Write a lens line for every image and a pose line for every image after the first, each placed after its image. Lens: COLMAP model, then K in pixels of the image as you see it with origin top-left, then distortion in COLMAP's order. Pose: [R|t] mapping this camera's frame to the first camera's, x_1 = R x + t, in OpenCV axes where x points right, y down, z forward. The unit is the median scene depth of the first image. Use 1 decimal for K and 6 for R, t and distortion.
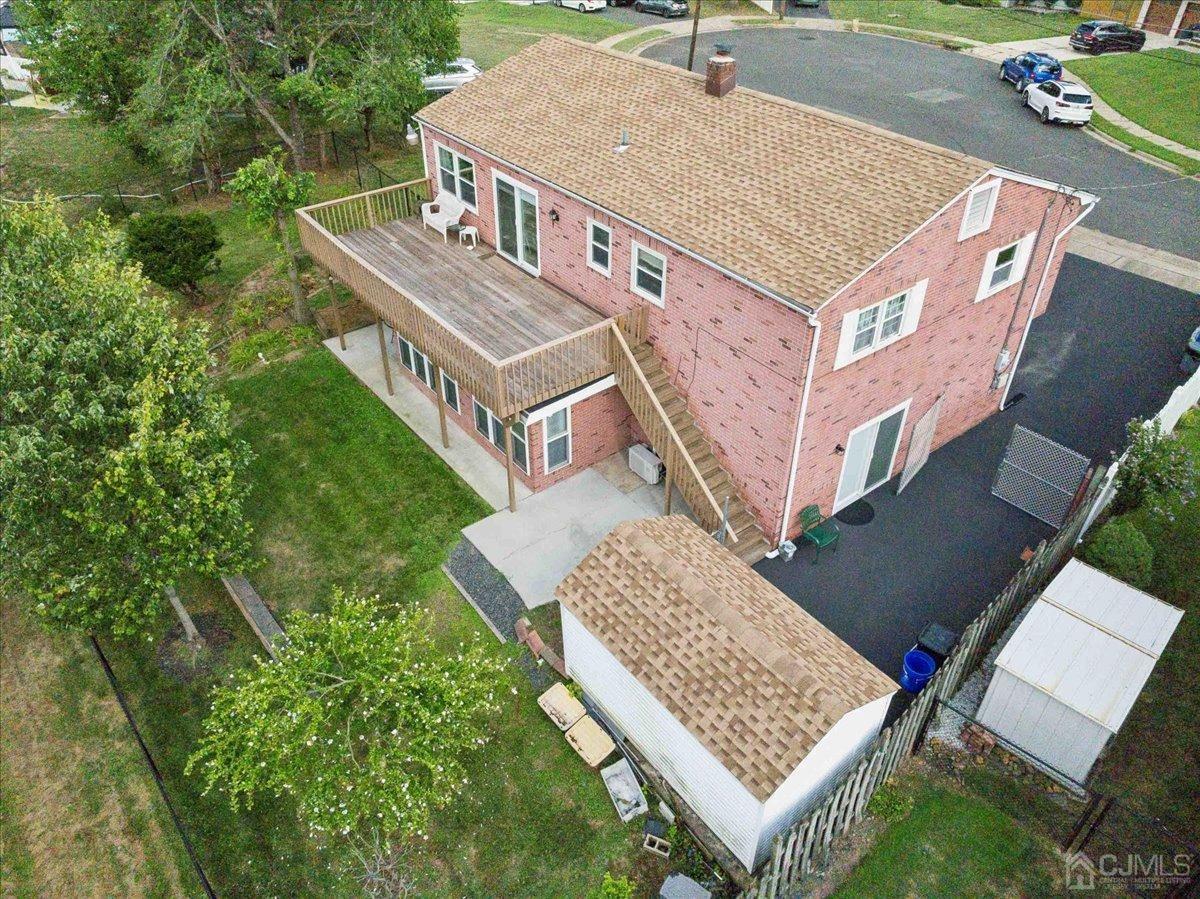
lens RADIAL K [[832.0, 0, 600.0], [0, 832.0, 449.5], [0, 0, 1]] dist [-0.003501, -0.002156]
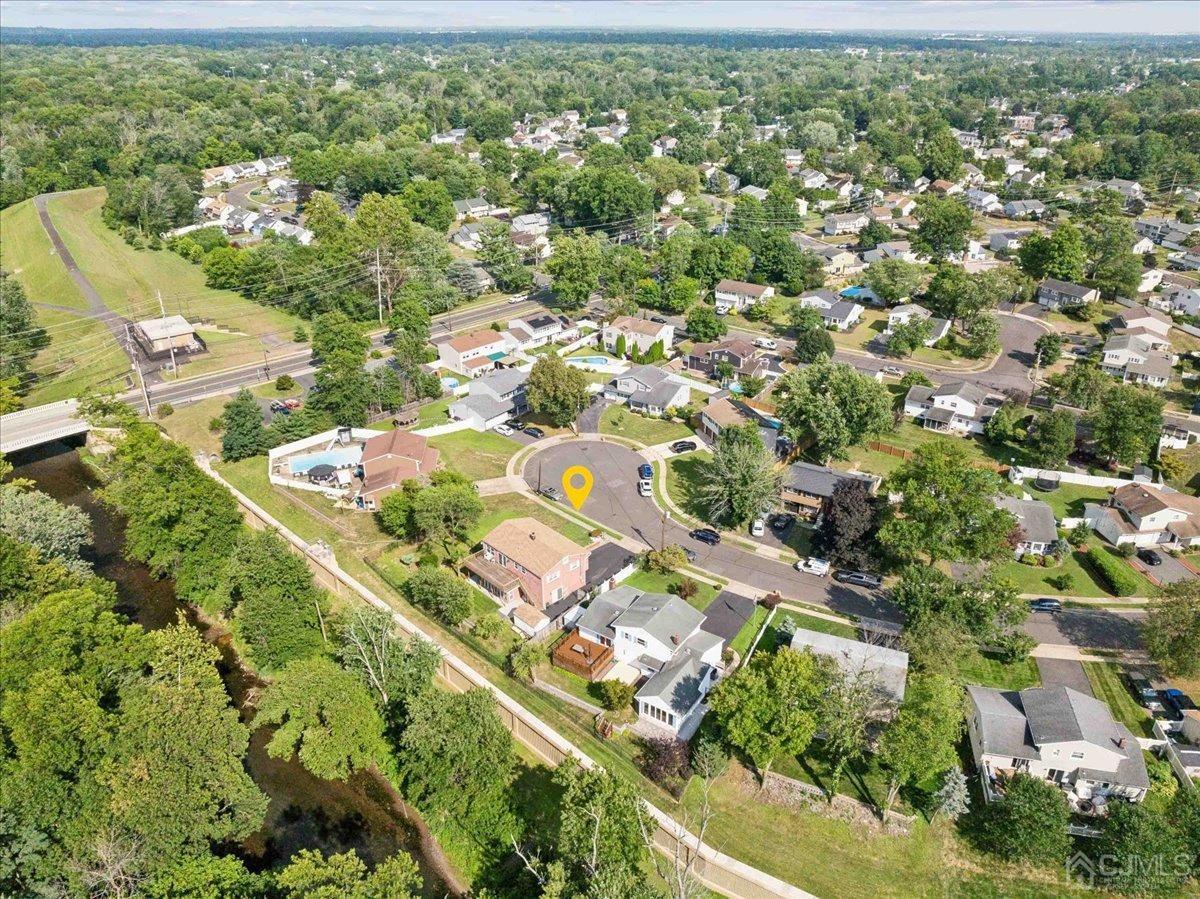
lens RADIAL K [[832.0, 0, 600.0], [0, 832.0, 449.5], [0, 0, 1]] dist [-0.003501, -0.002156]
pose [[0.993636, -0.052428, 0.099692, 0.051272], [0.070262, 0.980263, -0.184791, 0.123748], [-0.088036, 0.190619, 0.977708, -5.773031]]
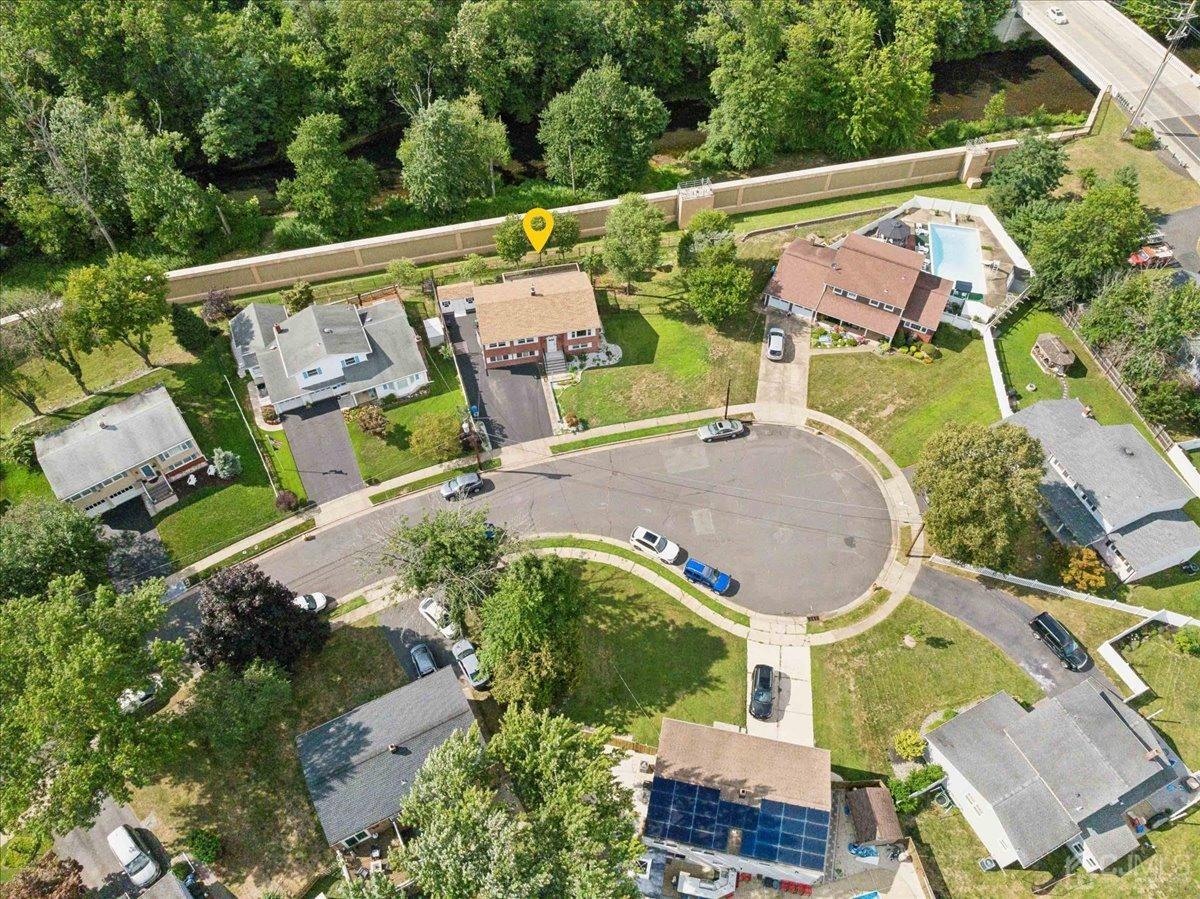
lens RADIAL K [[832.0, 0, 600.0], [0, 832.0, 449.5], [0, 0, 1]] dist [-0.003501, -0.002156]
pose [[-0.425003, 0.722645, -0.545121, 3.681609], [-0.563033, 0.260501, 0.784304, -4.738120], [0.708778, 0.640252, 0.296159, 0.528859]]
